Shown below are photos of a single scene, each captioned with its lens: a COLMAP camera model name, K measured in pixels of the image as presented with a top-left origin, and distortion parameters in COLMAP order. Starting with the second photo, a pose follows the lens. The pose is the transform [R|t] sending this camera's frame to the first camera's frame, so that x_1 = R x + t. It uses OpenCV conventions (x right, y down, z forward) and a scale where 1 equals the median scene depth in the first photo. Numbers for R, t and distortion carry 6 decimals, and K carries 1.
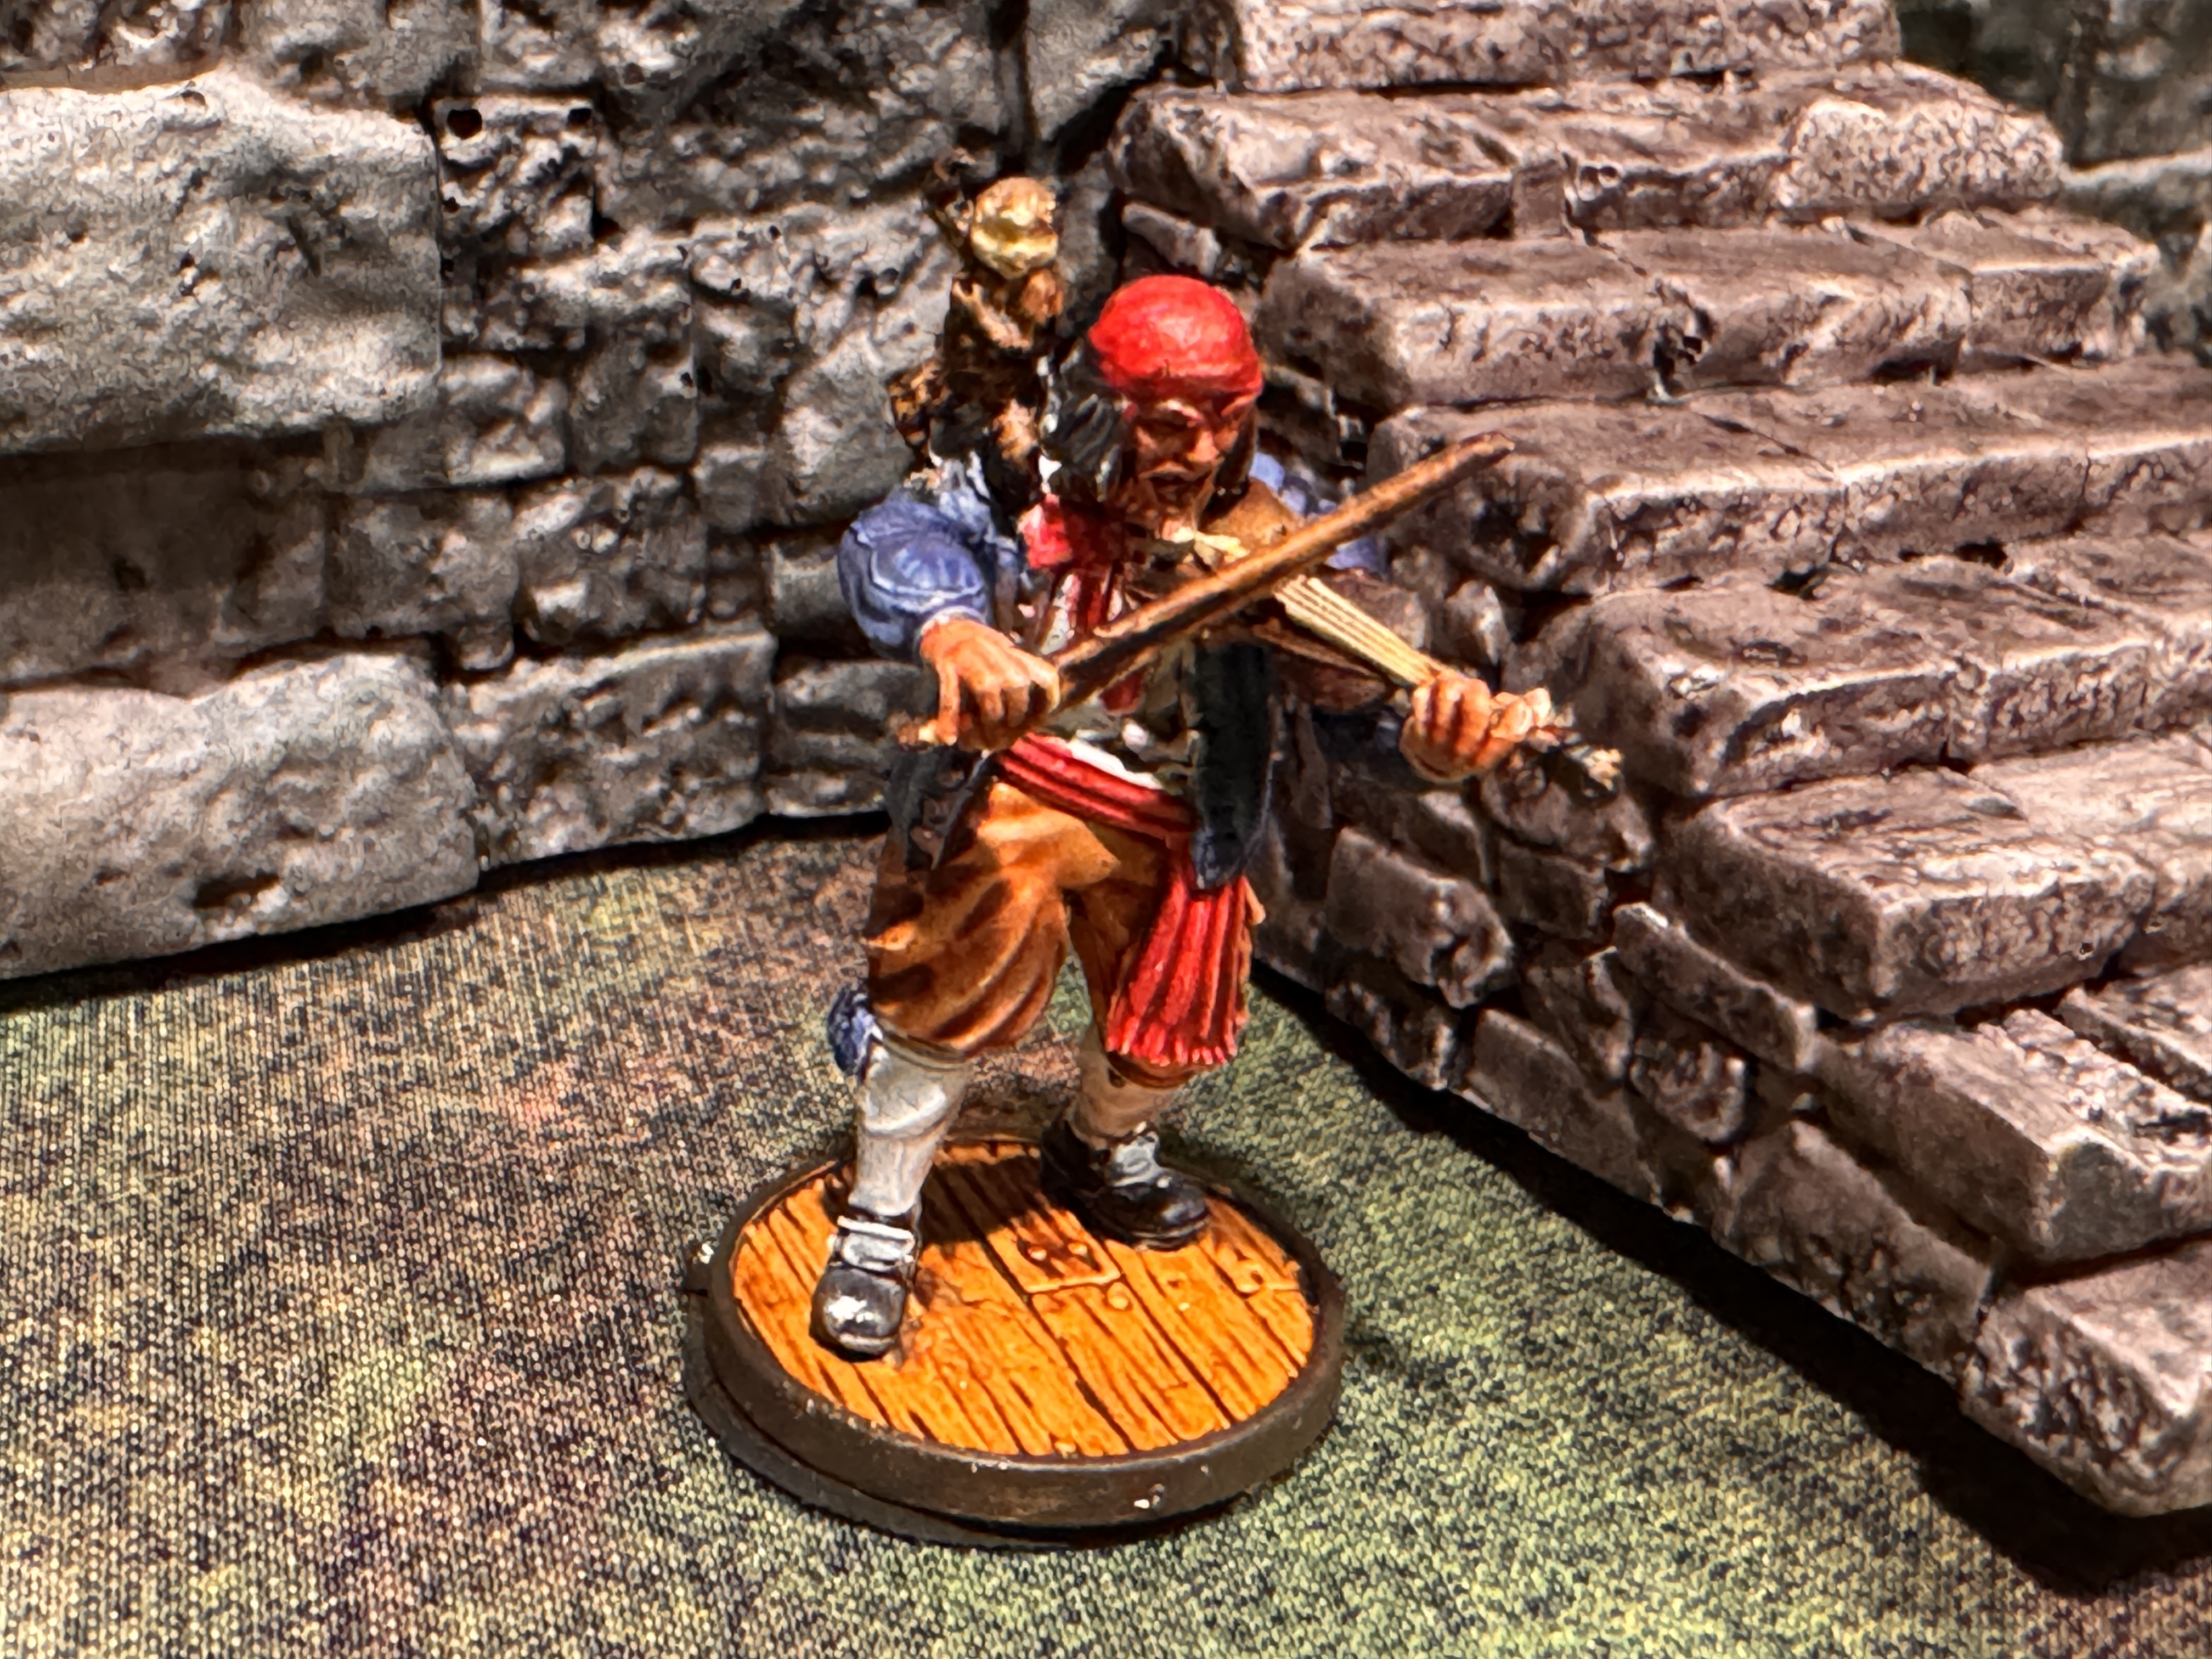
lens RADIAL K [[3338.3, 0, 905.9], [0, 3338.3, 833.8], [0, 0, 1]] dist [-0.003674, -0.000995]
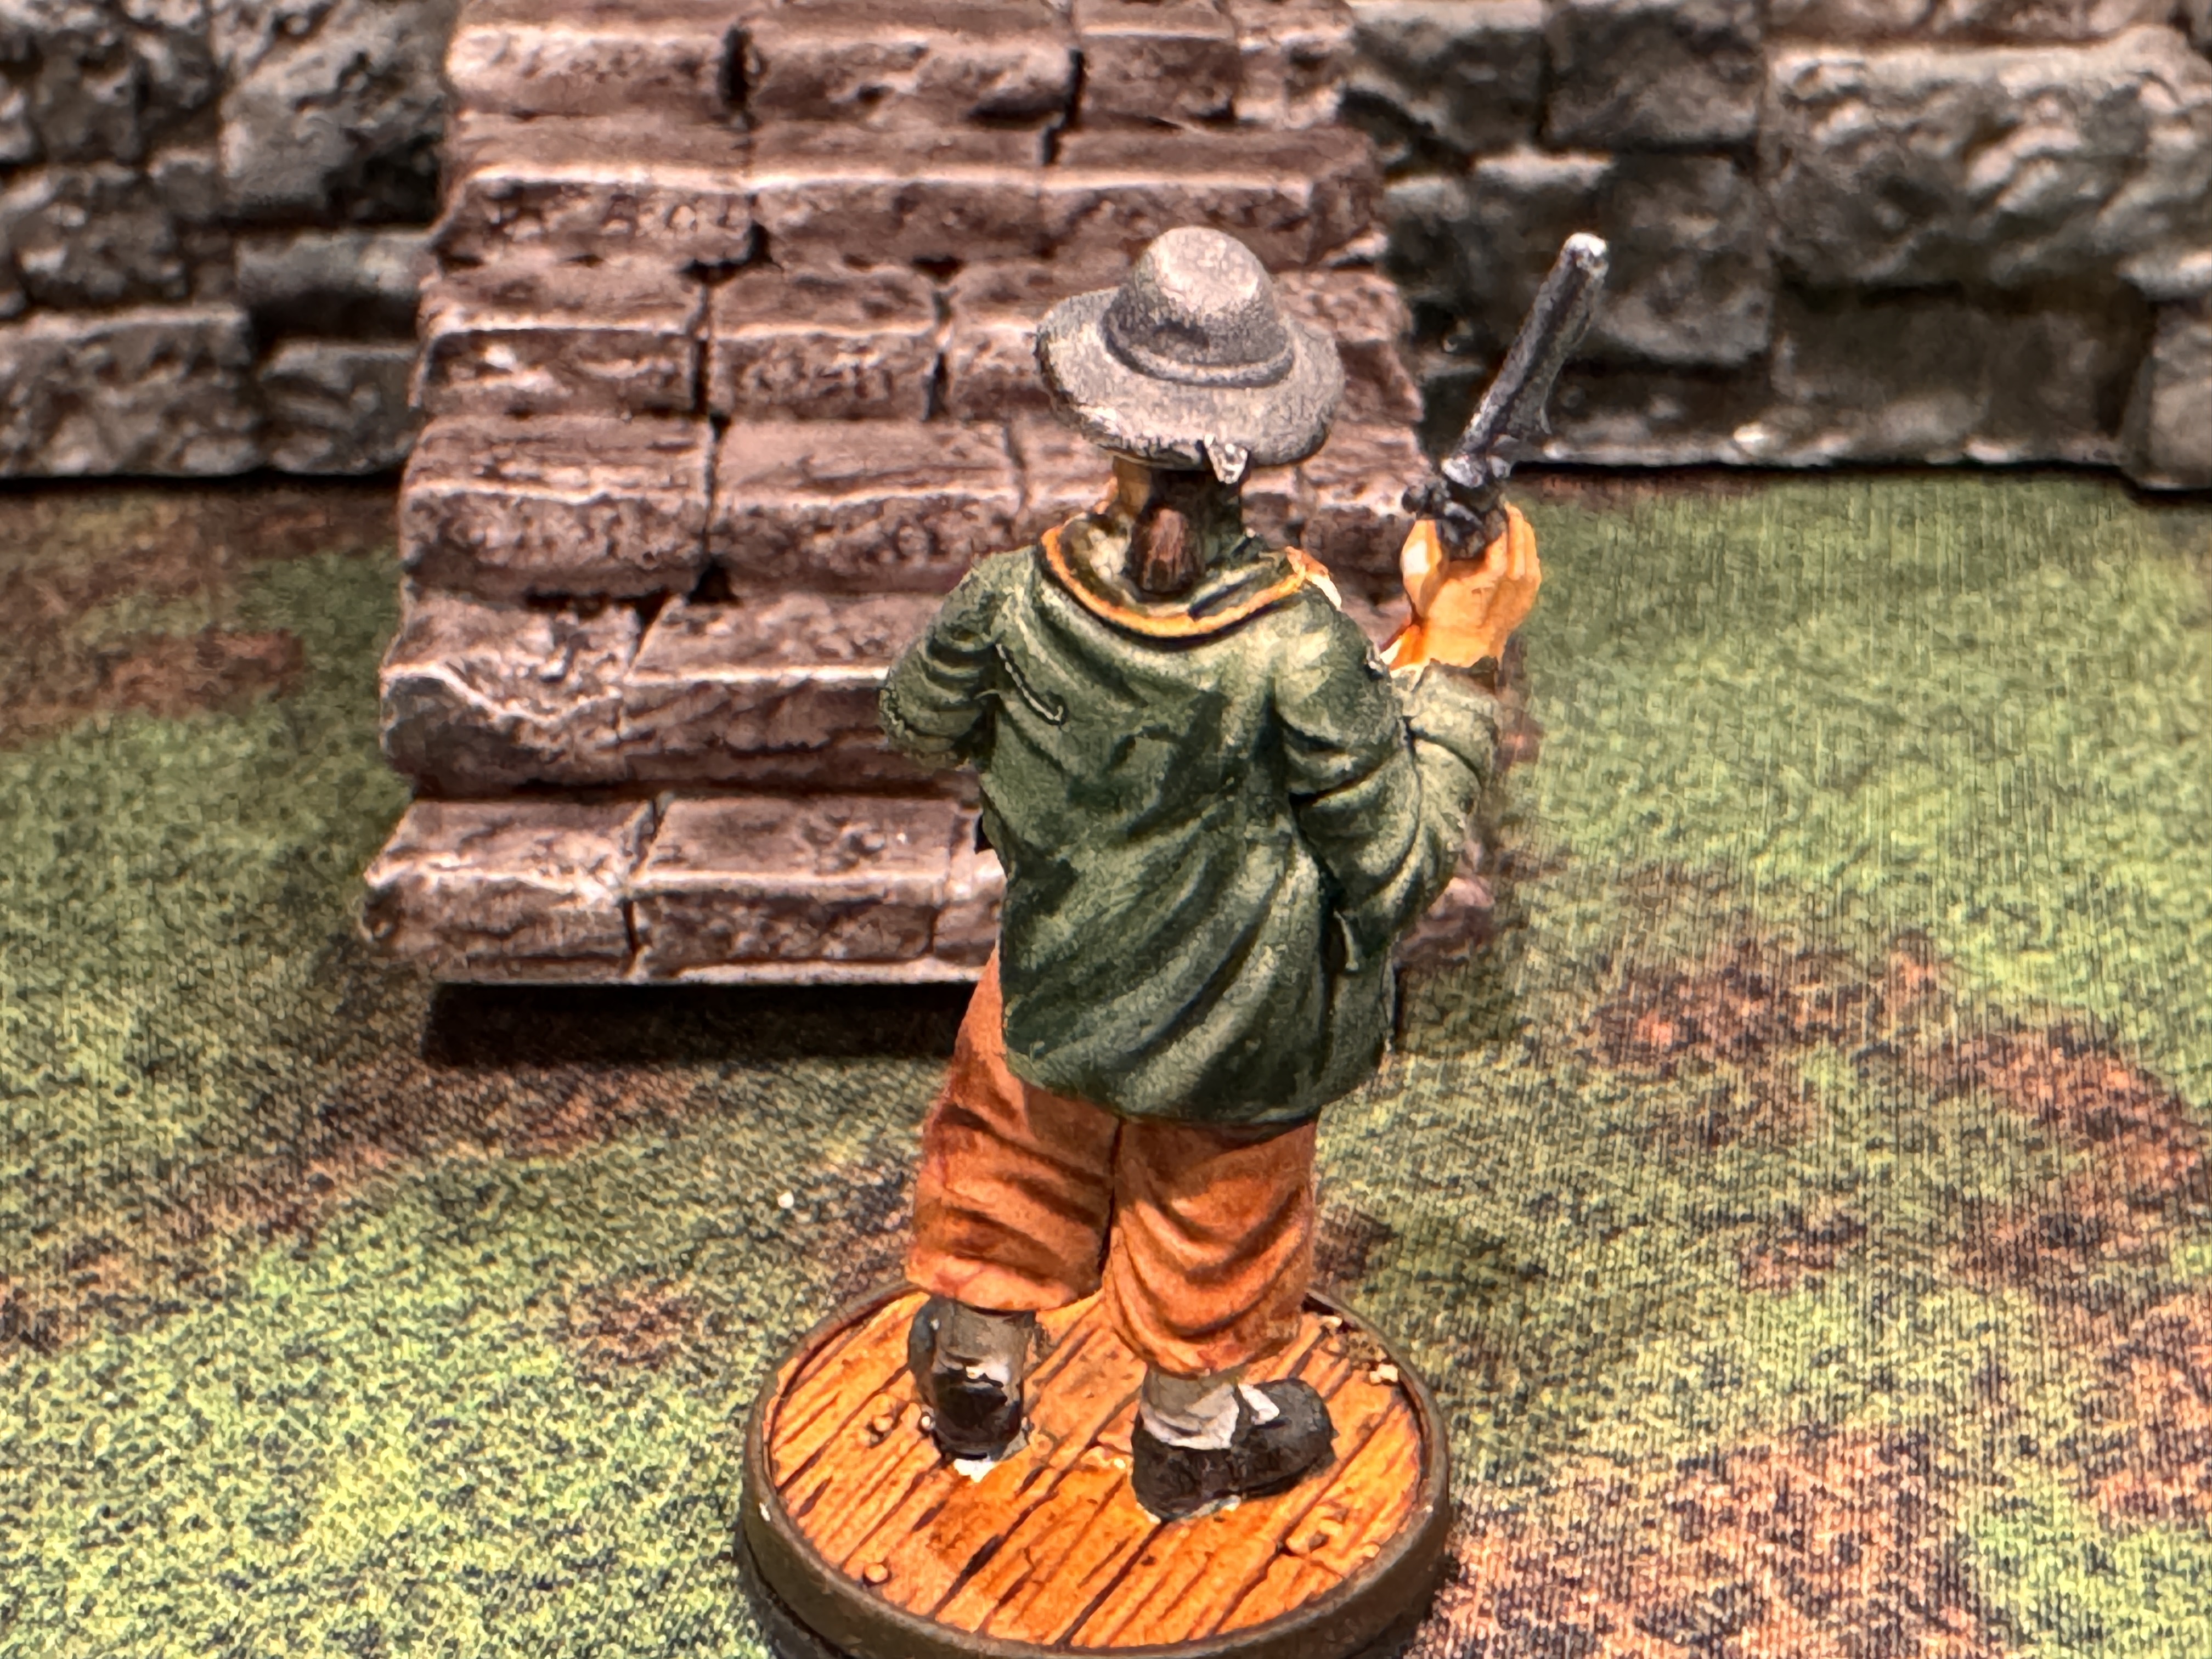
lens RADIAL K [[3311.7, 0, 1106.0], [0, 3311.7, 829.5], [0, 0, 1]] dist [0.005620, -0.045055]
pose [[0.912564, 0.118774, -0.391304, 0.814483], [-0.120297, 0.992522, 0.020718, 0.072347], [0.390839, 0.028166, 0.920028, -0.000778]]
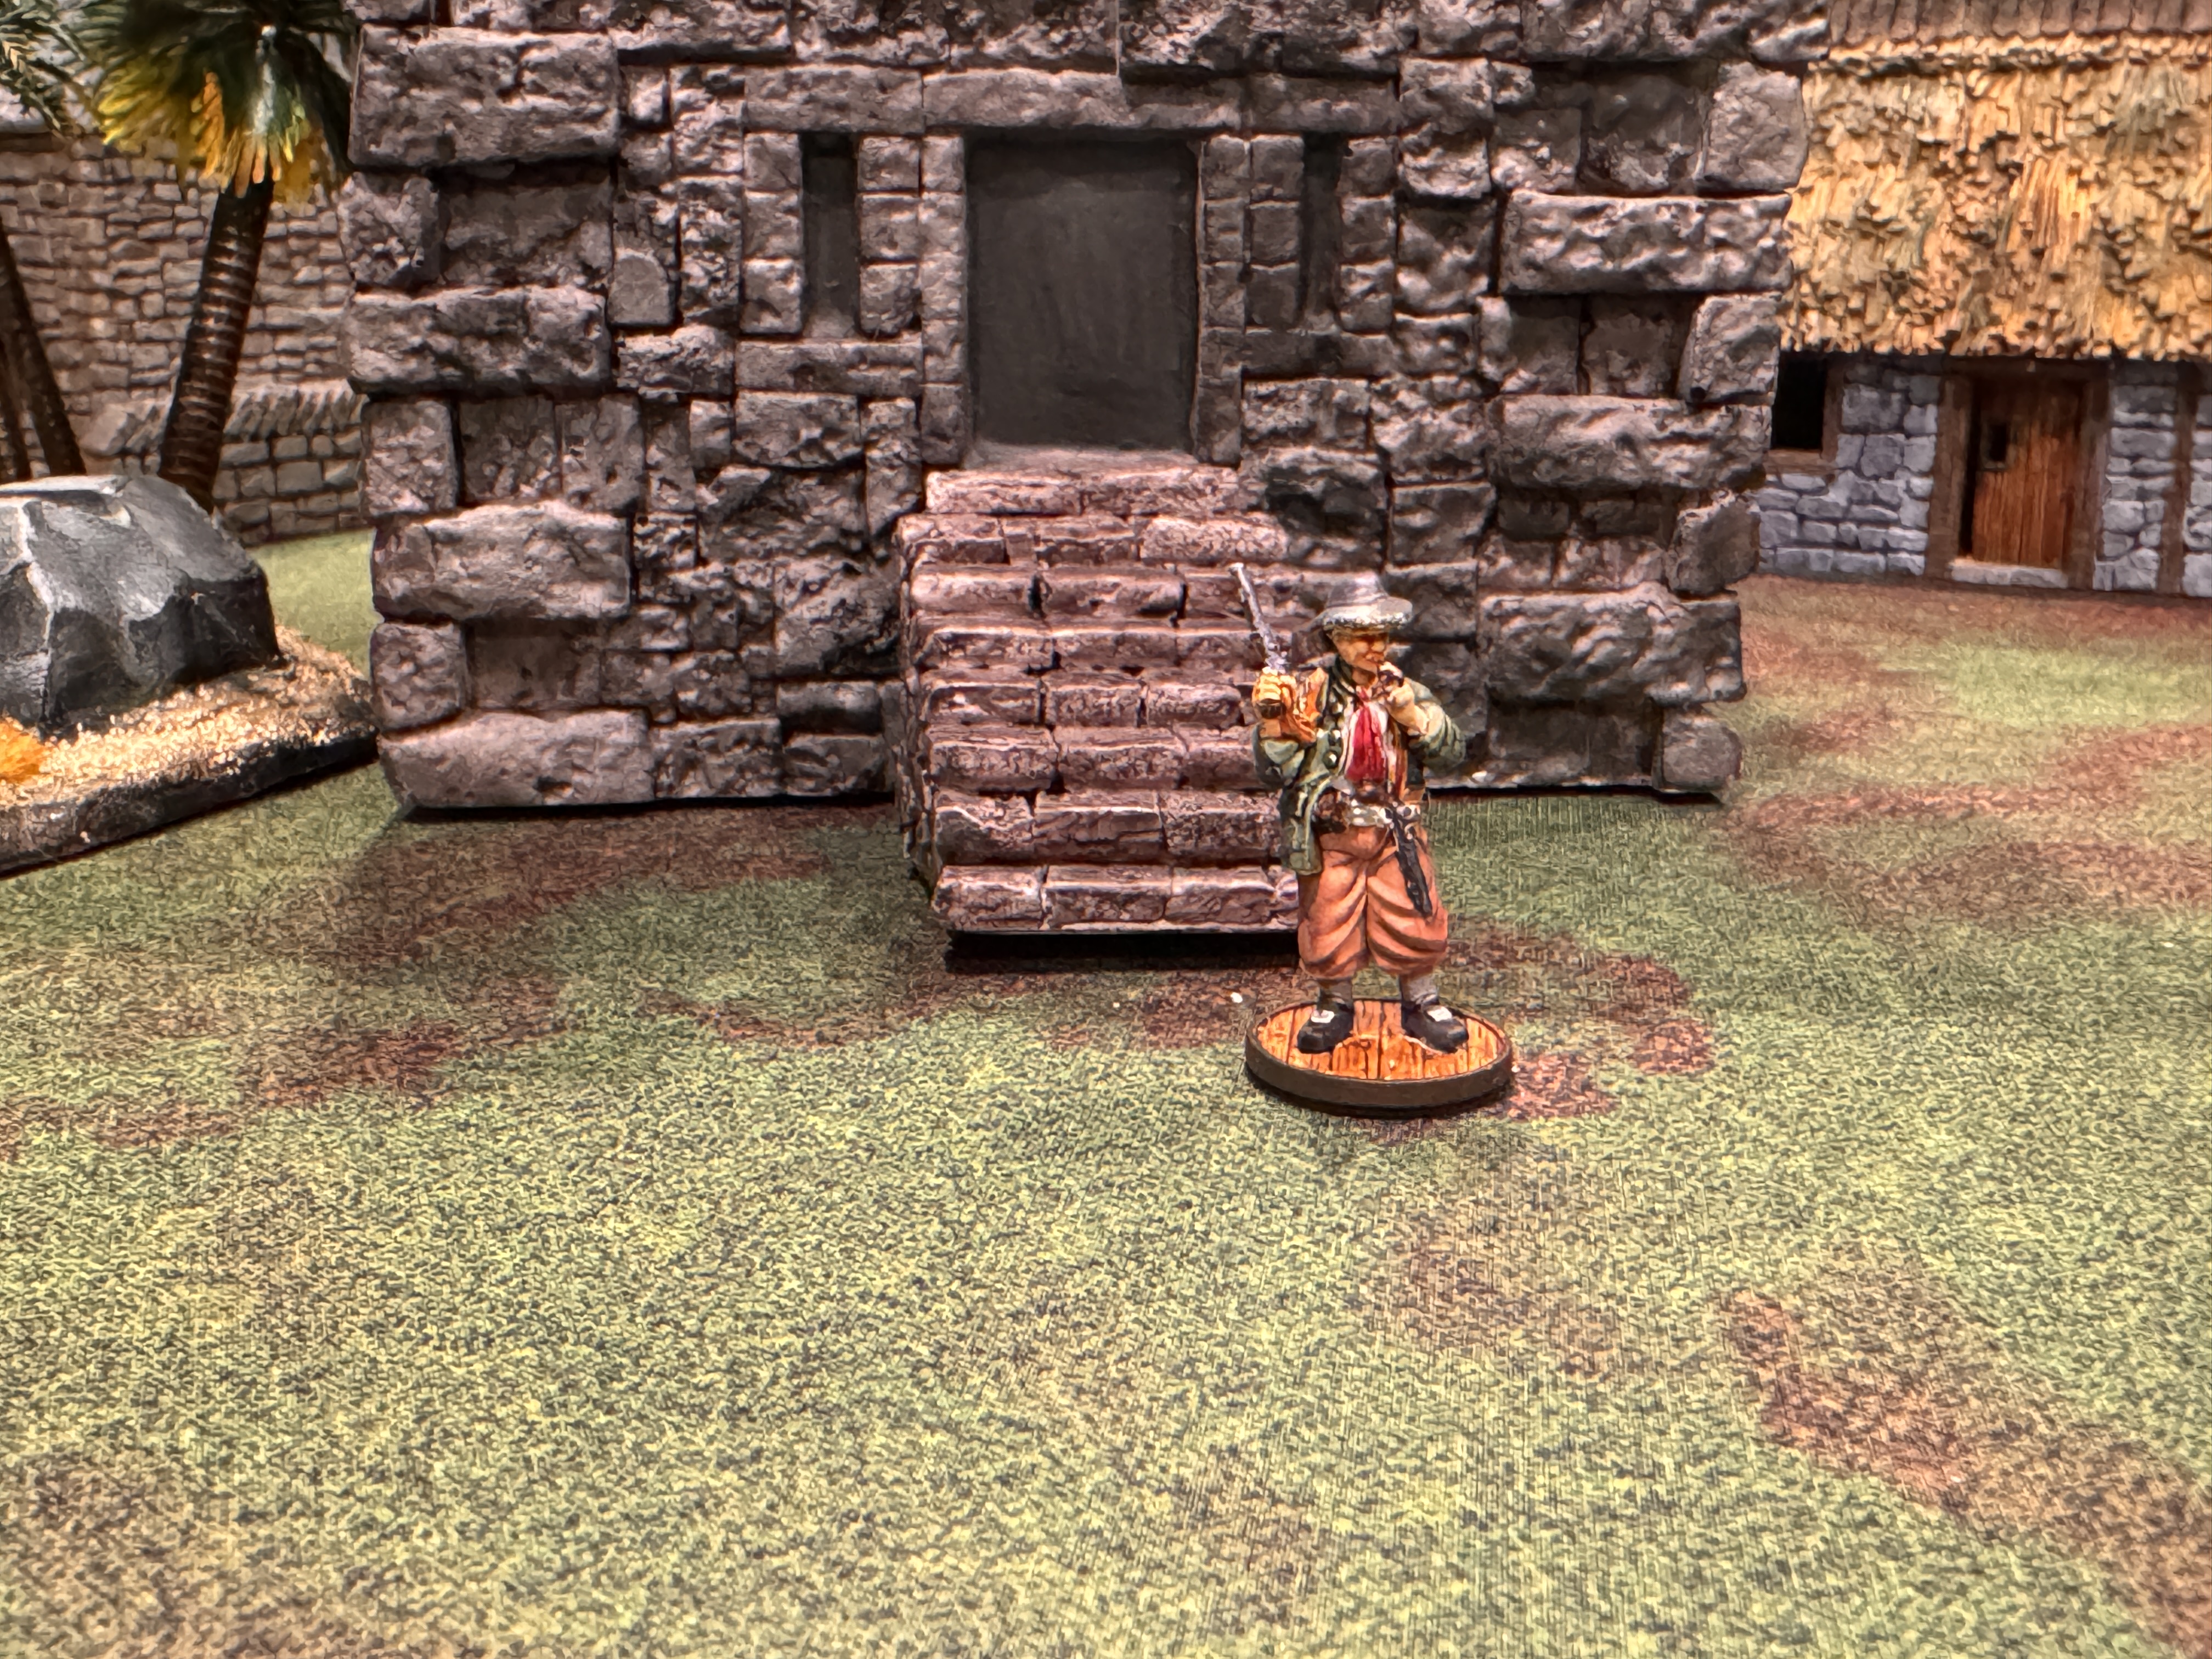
lens RADIAL K [[2416.8, 0, 1106.0], [0, 2416.8, 829.5], [0, 0, 1]] dist [0.003139, -0.008373]
pose [[0.931630, 0.028052, -0.362325, 0.969110], [-0.098857, 0.978981, -0.178390, 0.368657], [0.349705, 0.202011, 0.914821, -0.696495]]
